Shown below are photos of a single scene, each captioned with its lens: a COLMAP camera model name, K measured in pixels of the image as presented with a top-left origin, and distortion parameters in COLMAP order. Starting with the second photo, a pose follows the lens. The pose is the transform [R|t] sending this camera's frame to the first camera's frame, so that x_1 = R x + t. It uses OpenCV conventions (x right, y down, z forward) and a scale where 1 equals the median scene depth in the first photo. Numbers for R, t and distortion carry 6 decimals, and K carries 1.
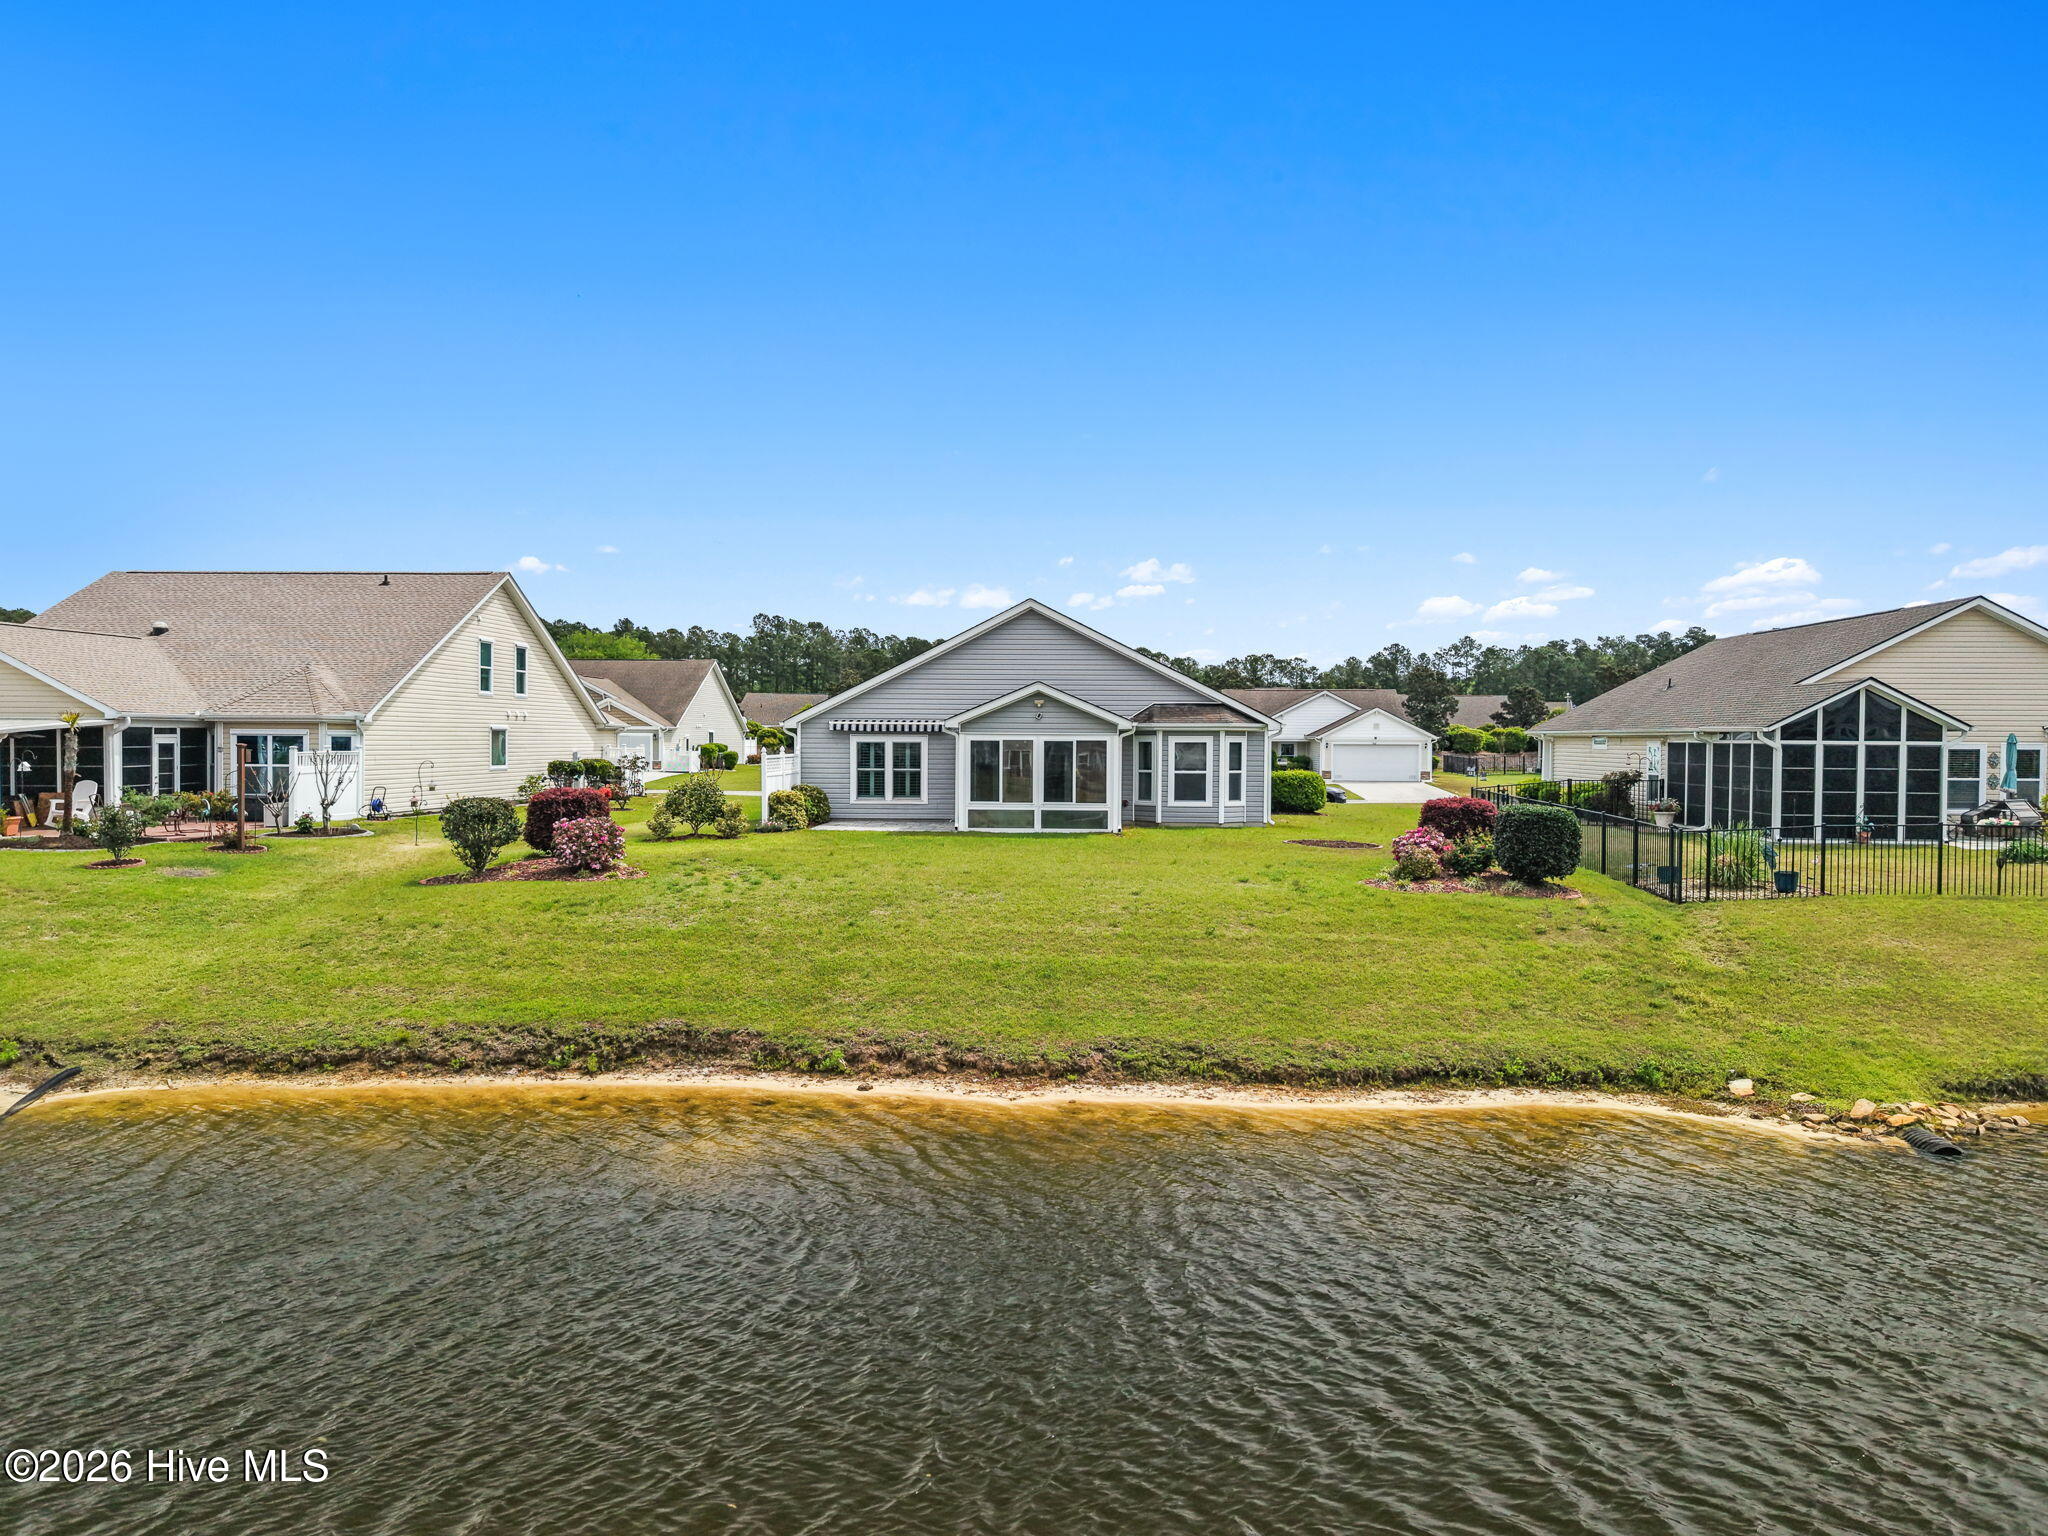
lens RADIAL K [[1515.5, 0, 1025.0], [0, 1515.5, 733.7], [0, 0, 1]] dist [0.073723, -0.142592]
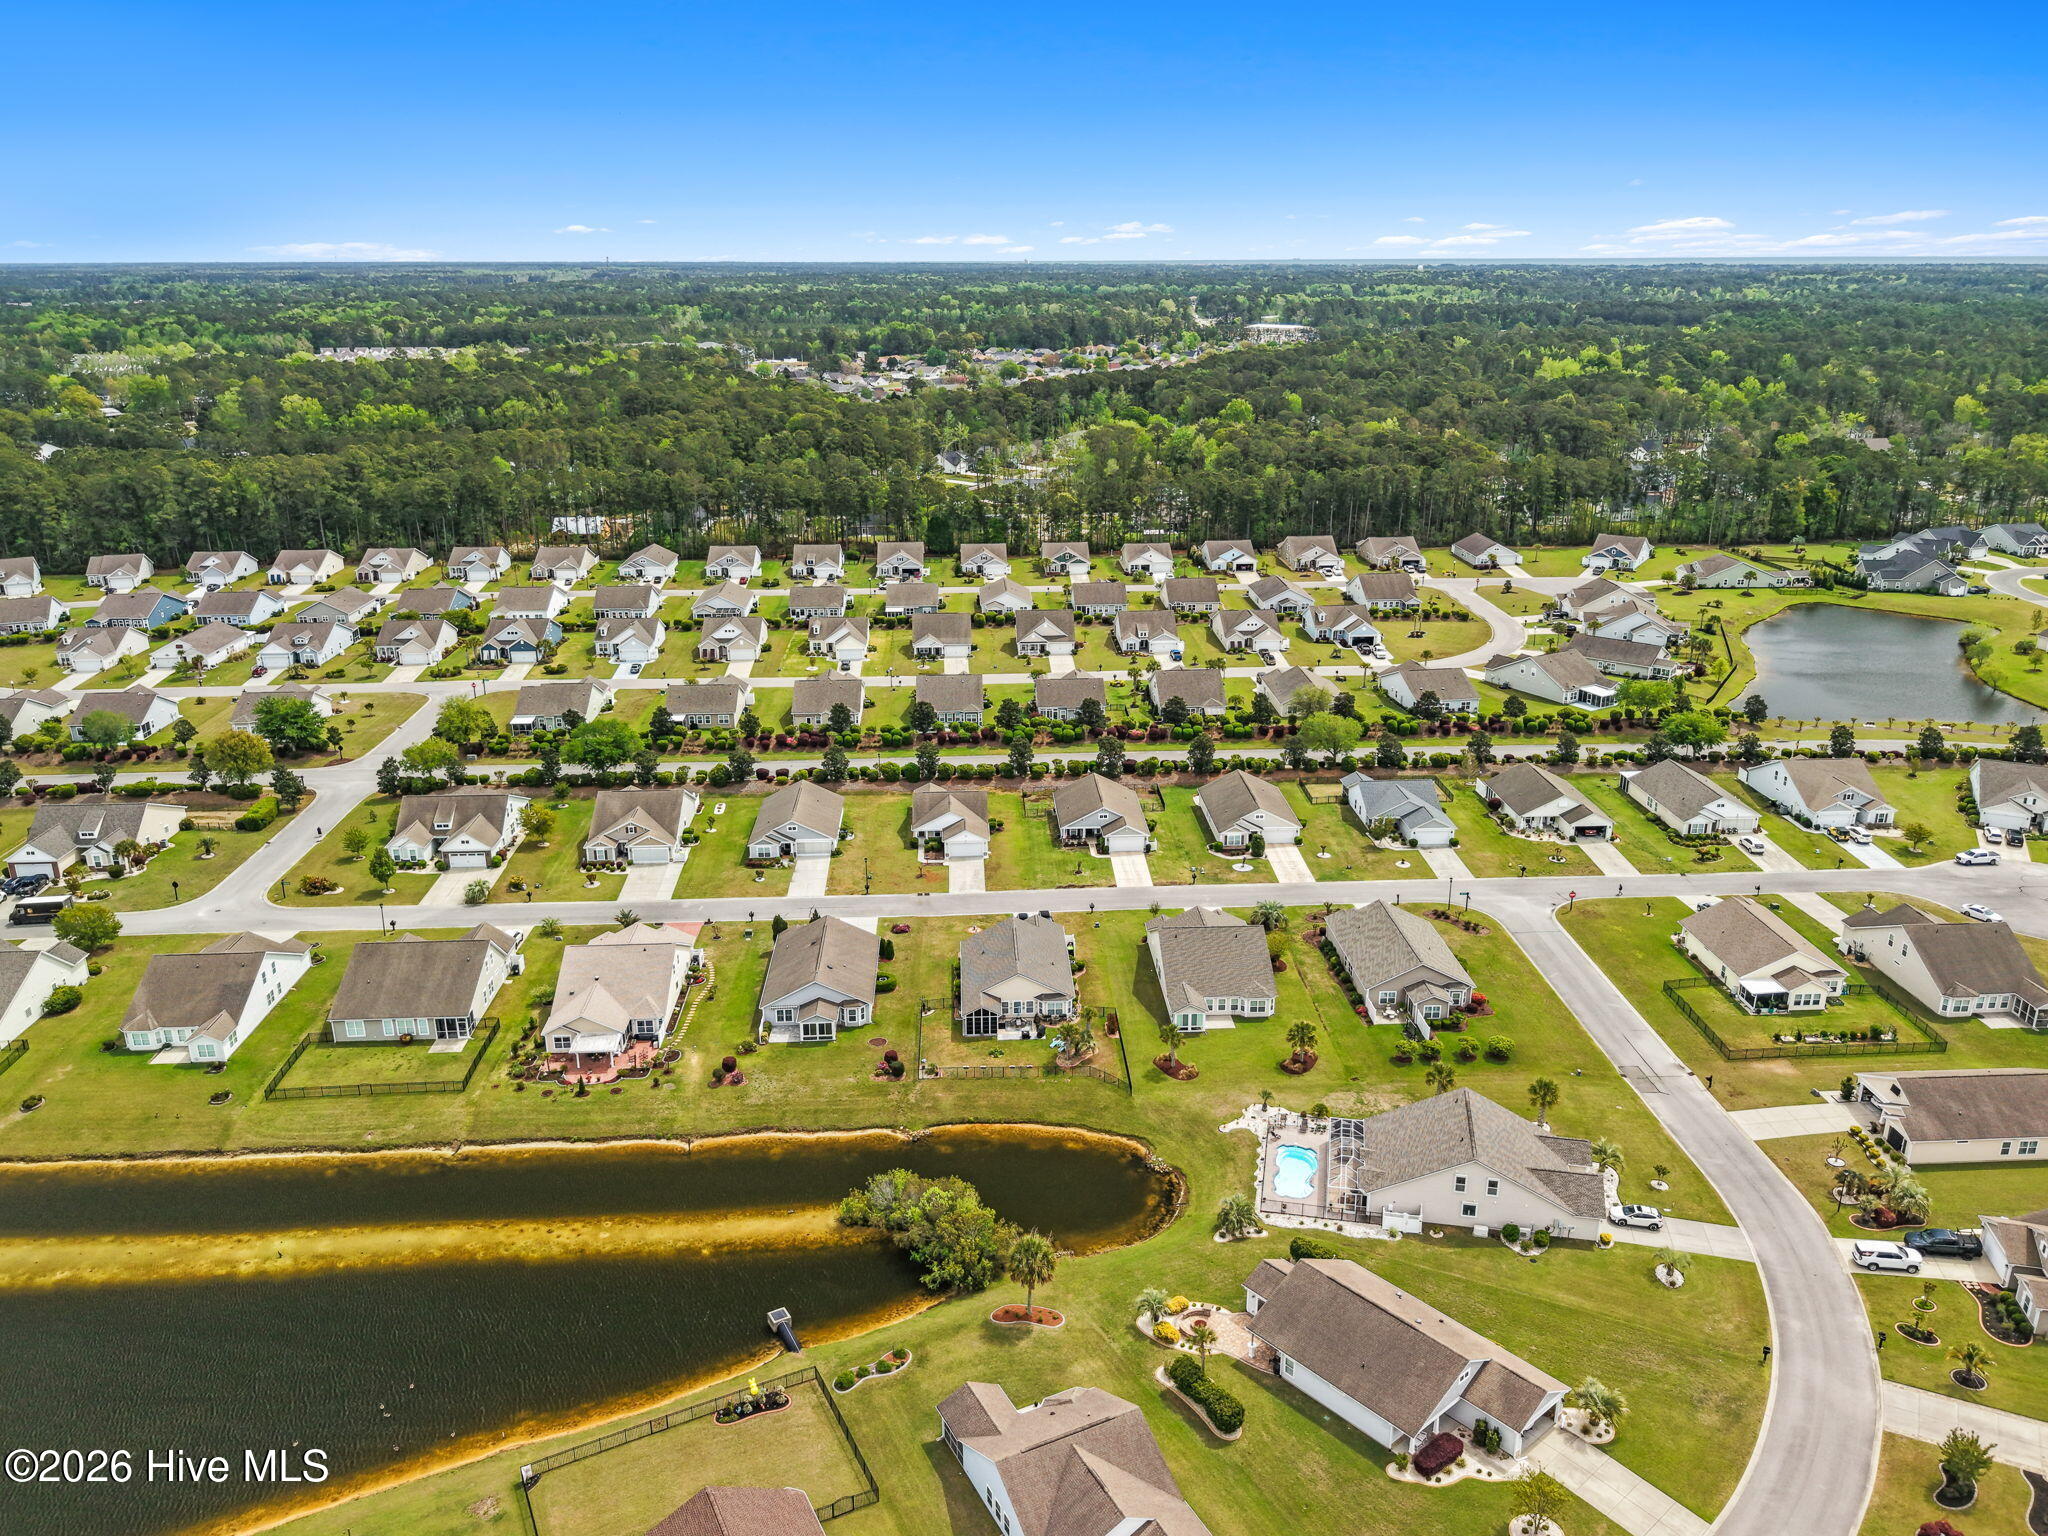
lens RADIAL K [[1515.5, 0, 1025.0], [0, 1515.5, 733.7], [0, 0, 1]] dist [0.073723, -0.142592]
pose [[0.994383, -0.042064, 0.097127, 0.215418], [0.010801, 0.953175, 0.302227, -2.133660], [-0.105292, -0.299480, 0.948275, -3.100895]]
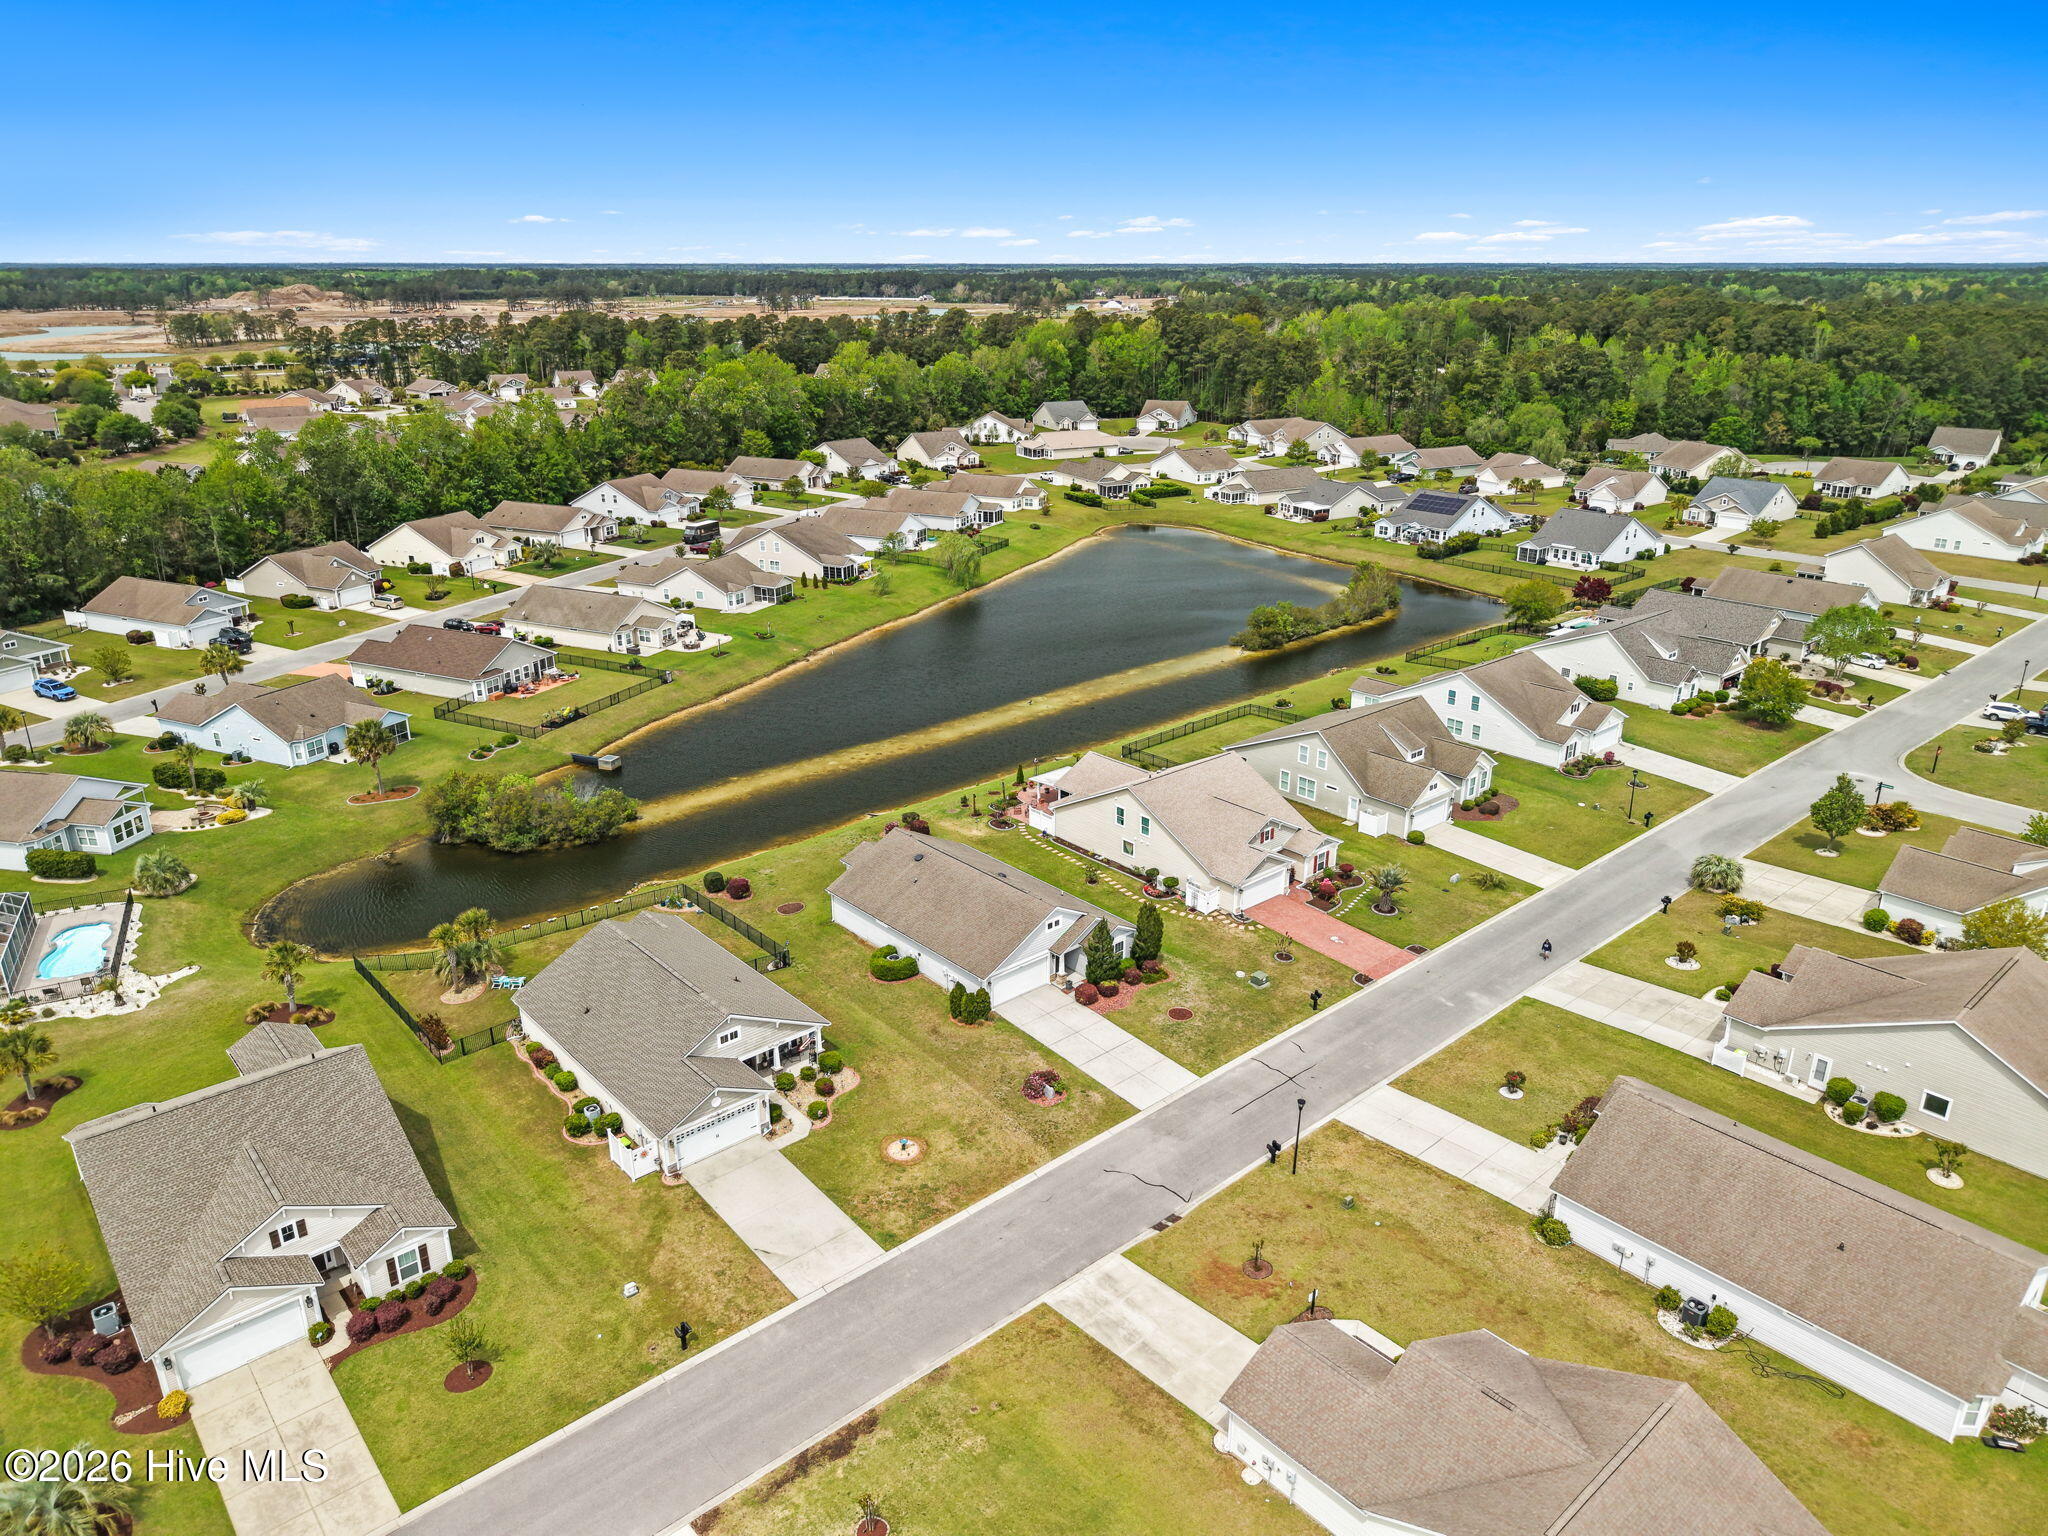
lens RADIAL K [[1374.0, 0, 1024.0], [0, 1374.0, 768.0], [0, 0, 1]] dist [0.055118, -0.085718]
pose [[-0.713555, 0.233794, -0.660439, 1.575911], [-0.002477, 0.941829, 0.336083, -1.102117], [0.700595, 0.241450, -0.671468, 2.966776]]
